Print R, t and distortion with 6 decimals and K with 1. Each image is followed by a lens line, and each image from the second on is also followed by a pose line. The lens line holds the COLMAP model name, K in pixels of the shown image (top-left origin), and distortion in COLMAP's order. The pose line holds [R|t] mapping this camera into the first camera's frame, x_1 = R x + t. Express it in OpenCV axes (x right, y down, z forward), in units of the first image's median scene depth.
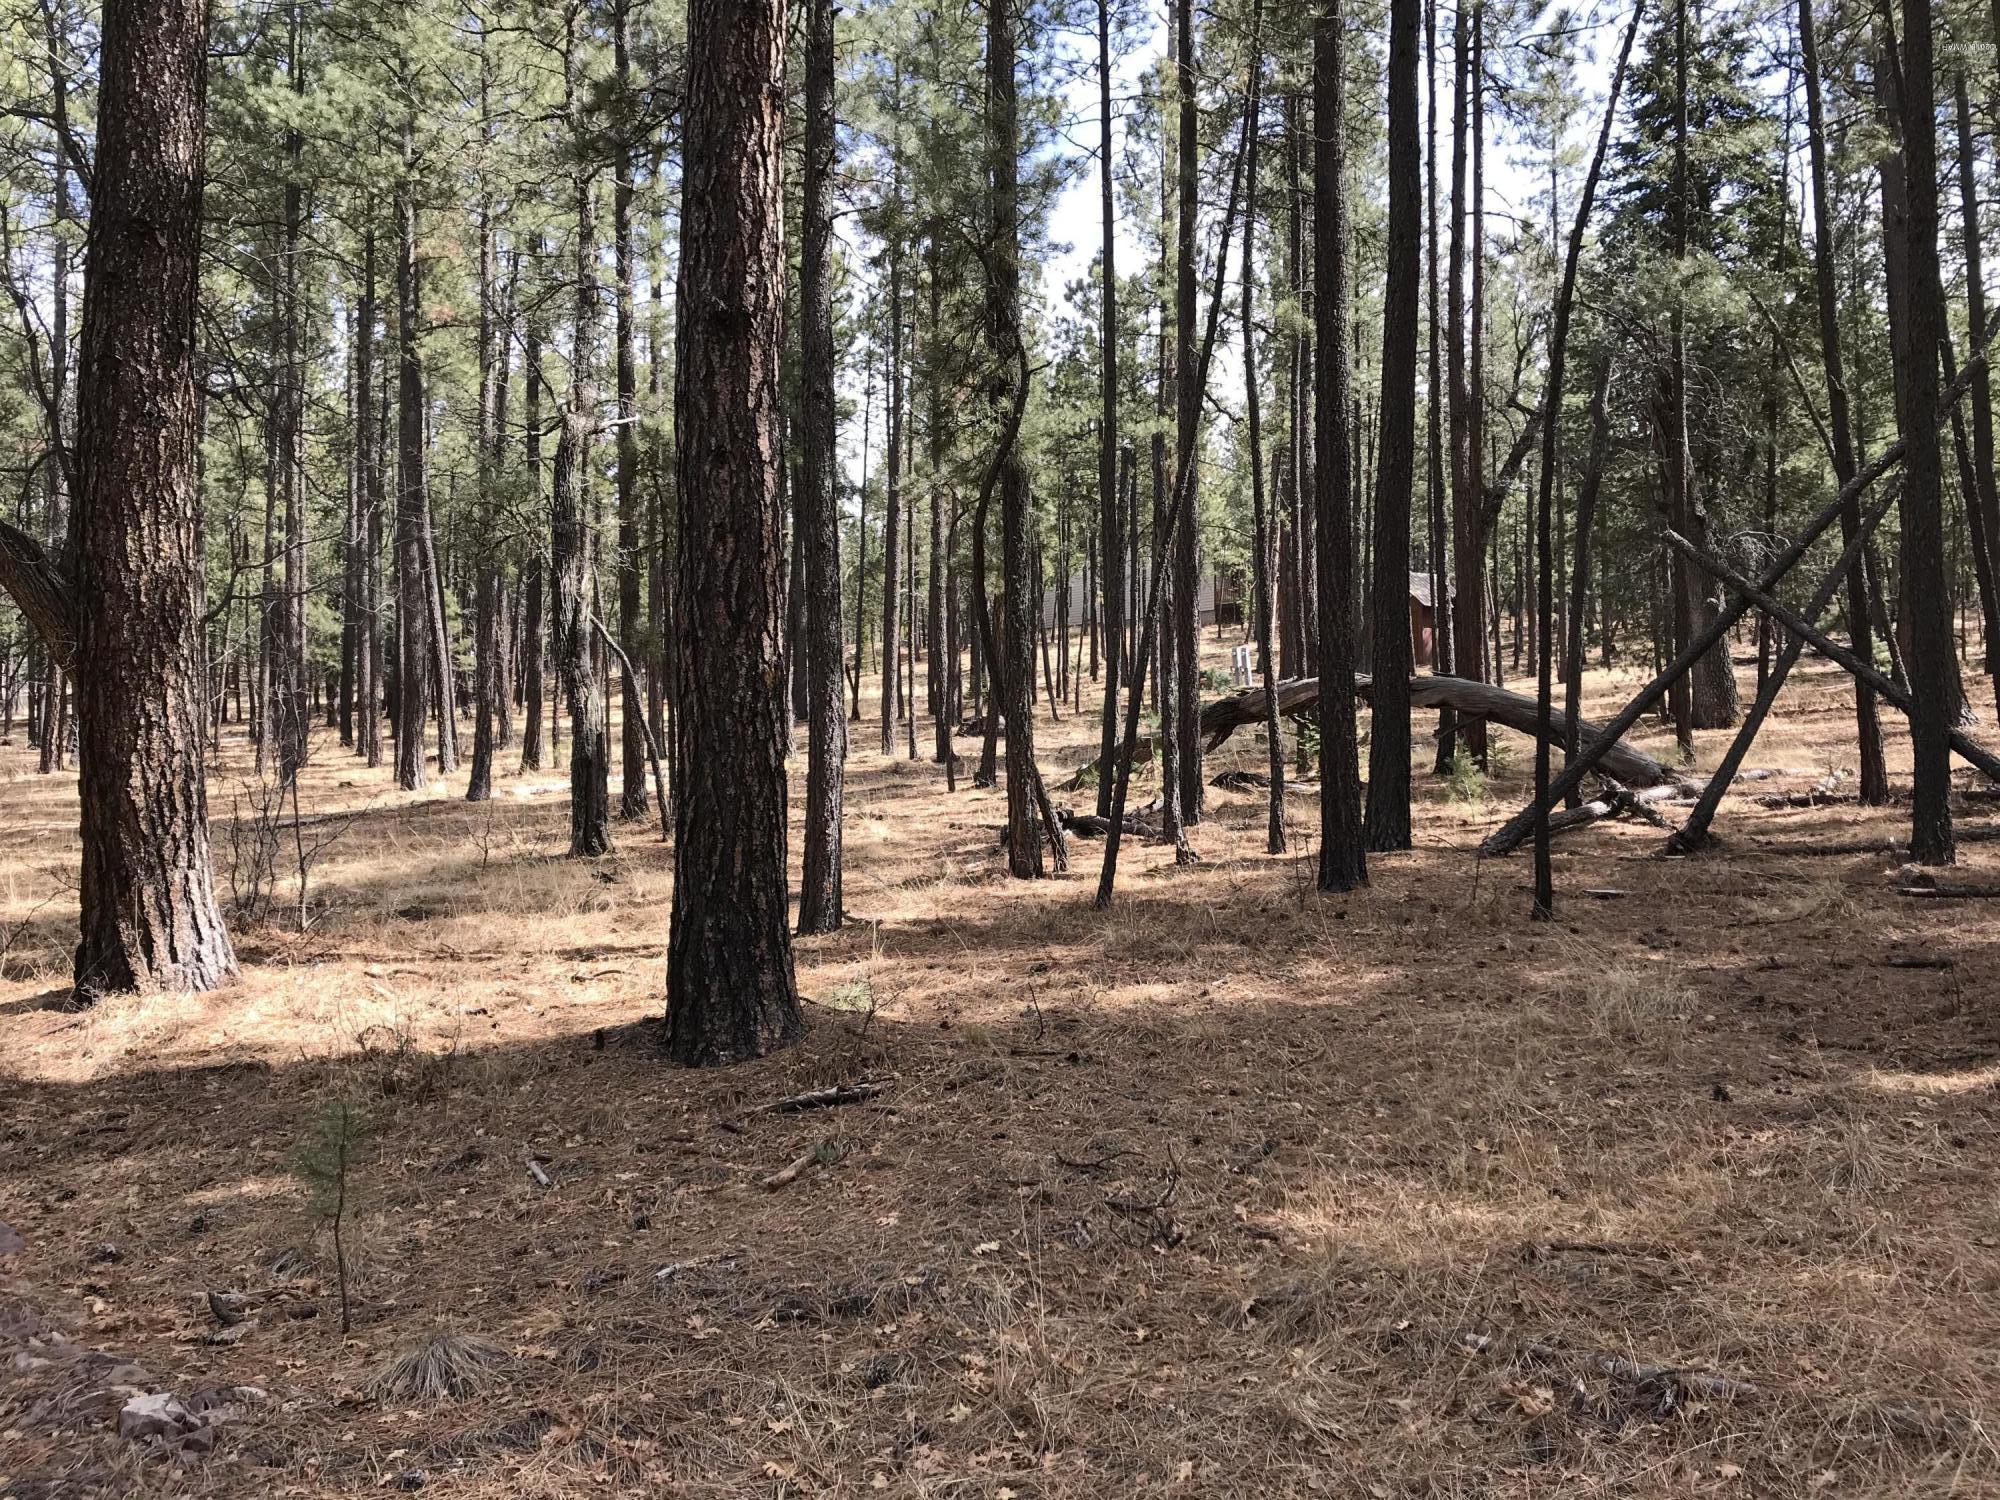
lens RADIAL K [[1622.8, 0, 1001.9], [0, 1622.8, 732.7], [0, 0, 1]] dist [0.060669, -0.071475]
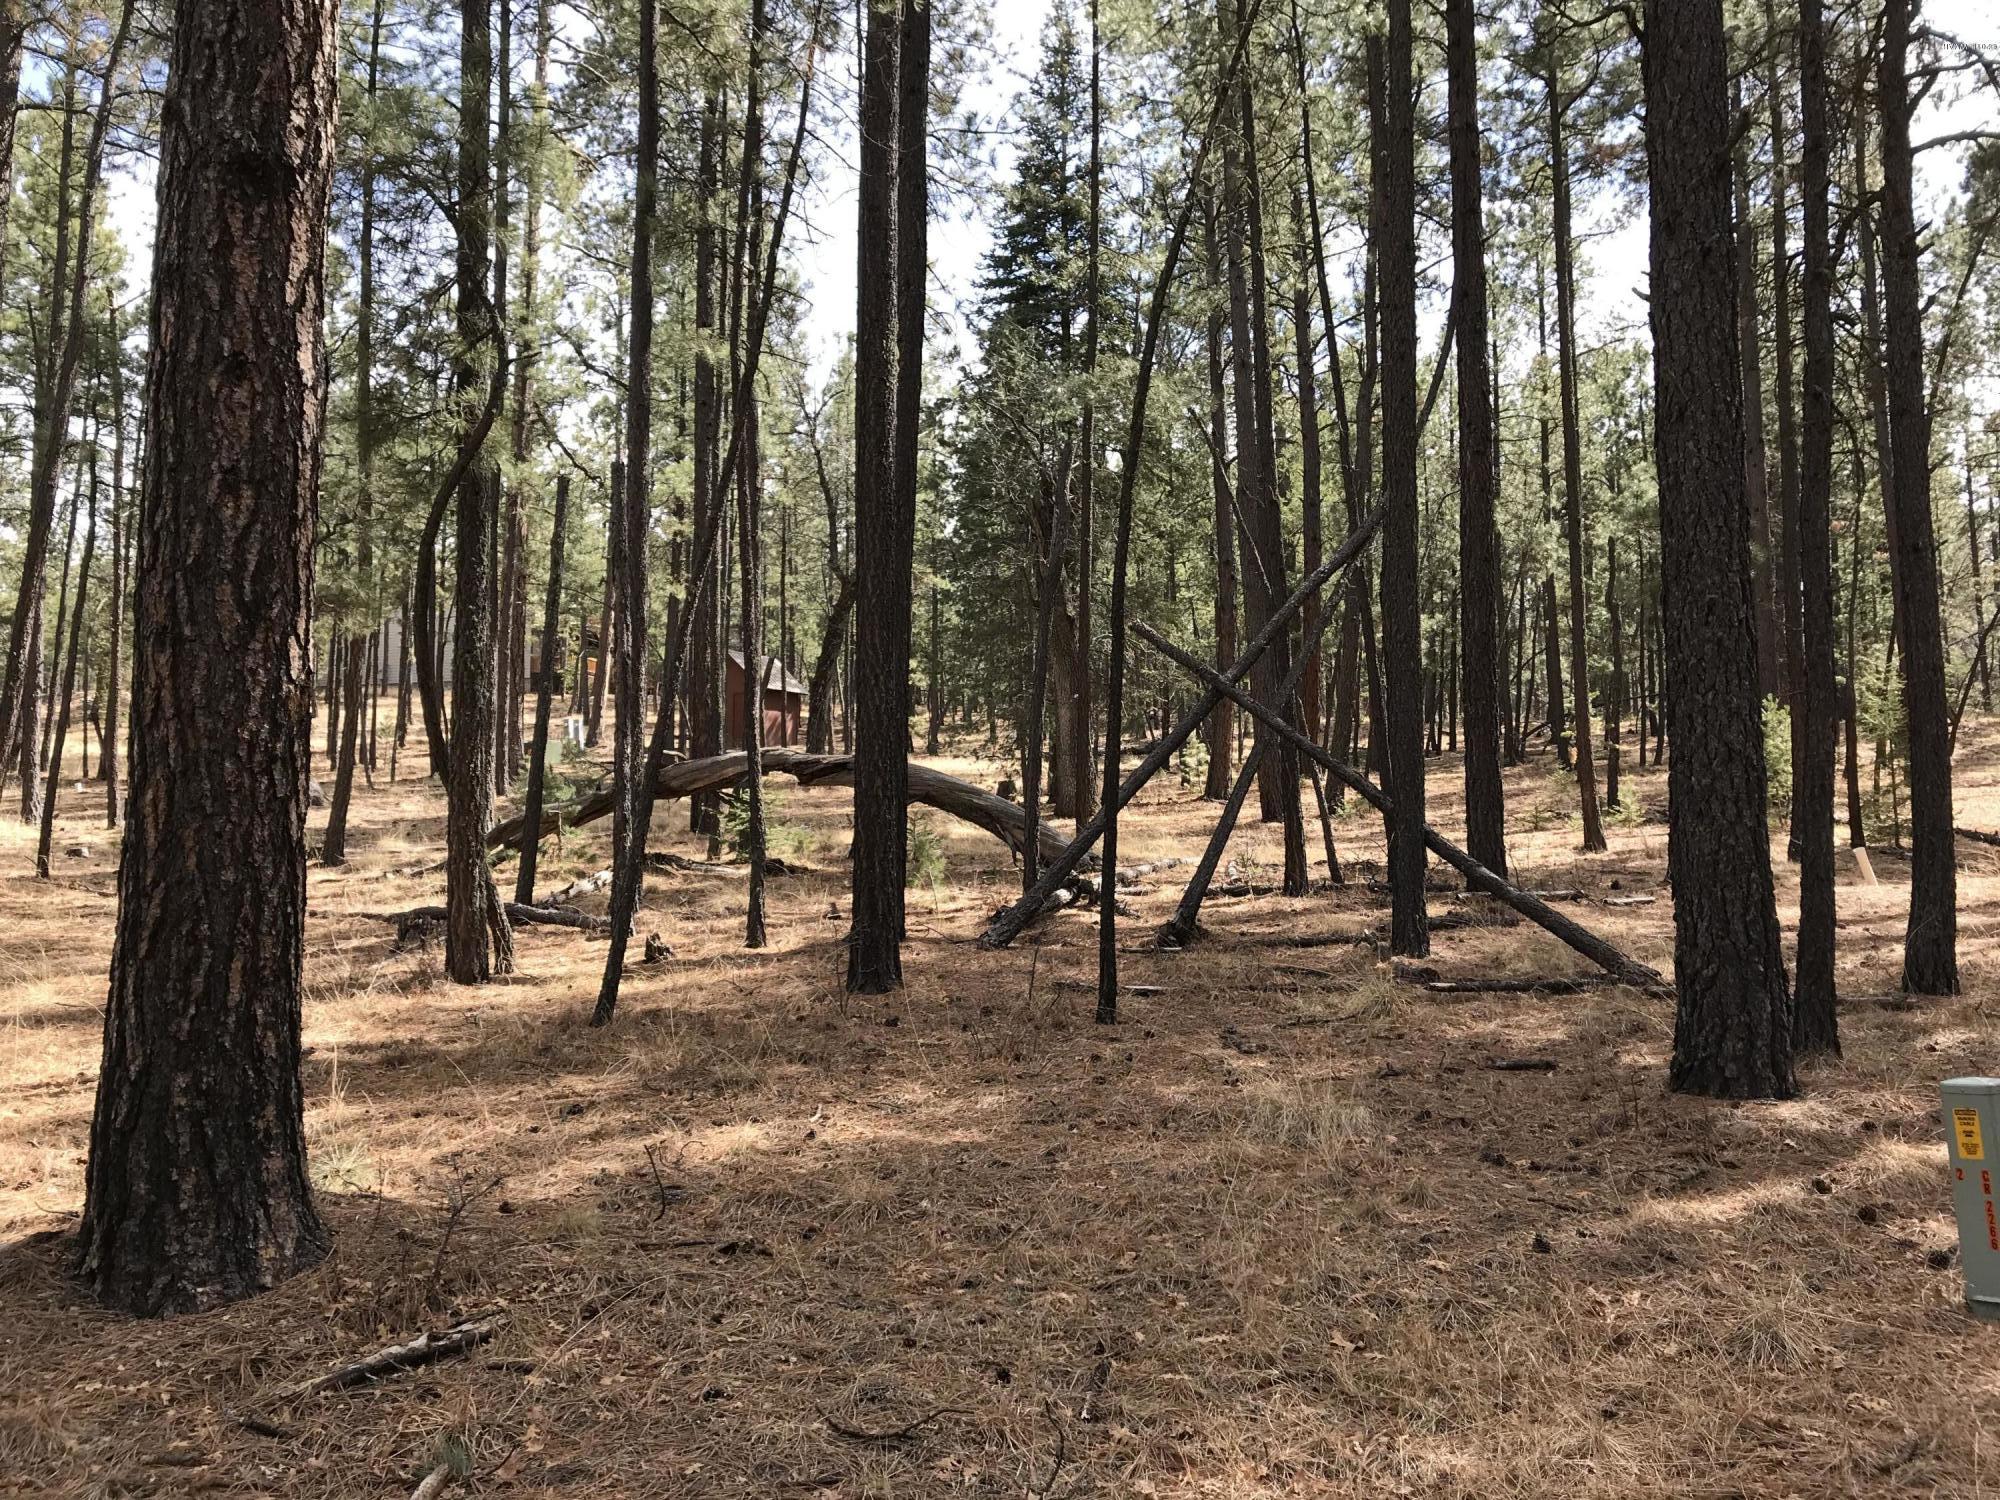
lens RADIAL K [[1622.8, 0, 990.2], [0, 1622.8, 726.4], [0, 0, 1]] dist [0.060669, -0.071475]
pose [[0.908038, 0.049978, 0.415895, -0.110242], [-0.027894, 0.997868, -0.059010, 0.004353], [-0.417957, 0.041982, 0.907496, 0.182557]]
